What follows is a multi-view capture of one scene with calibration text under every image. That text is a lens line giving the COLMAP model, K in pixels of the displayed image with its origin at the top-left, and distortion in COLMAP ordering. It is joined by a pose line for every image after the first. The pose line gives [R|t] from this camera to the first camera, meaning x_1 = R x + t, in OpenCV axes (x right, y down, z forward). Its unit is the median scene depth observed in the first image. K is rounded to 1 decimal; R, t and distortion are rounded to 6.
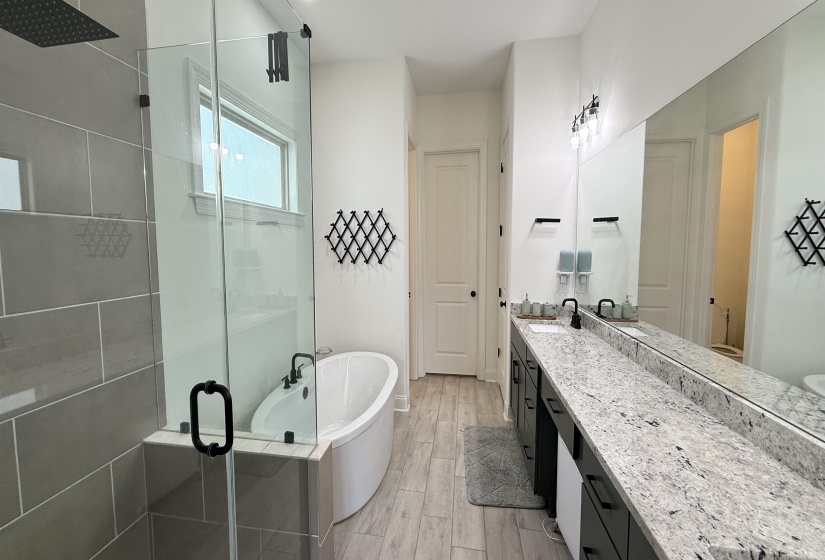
lens RADIAL K [[332.6, 0, 412.5], [0, 332.6, 272.4], [0, 0, 1]] dist [-0.001704, -0.000217]
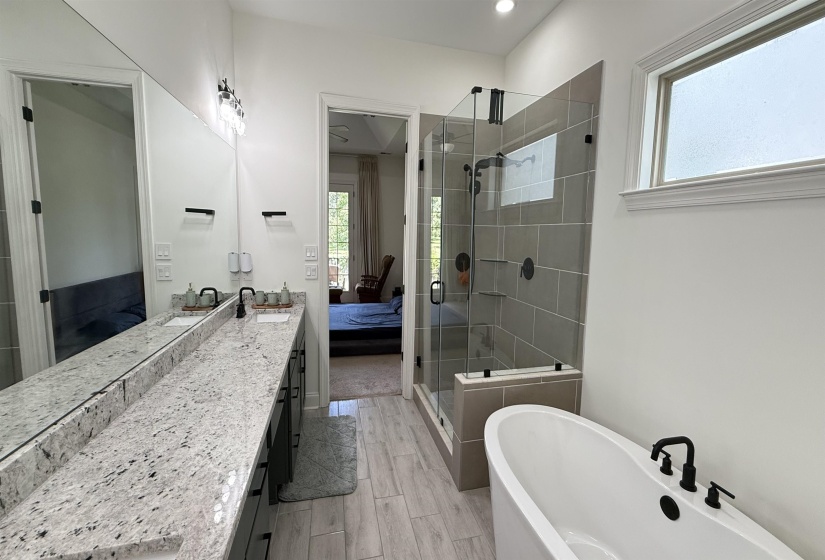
lens RADIAL K [[332.6, 0, 412.5], [0, 332.6, 272.4], [0, 0, 1]] dist [-0.001704, -0.000217]
pose [[-0.918428, 0.028554, -0.394557, 0.467224], [-0.049005, 0.981497, 0.185100, -0.175980], [0.392541, 0.189336, -0.900035, 2.068794]]
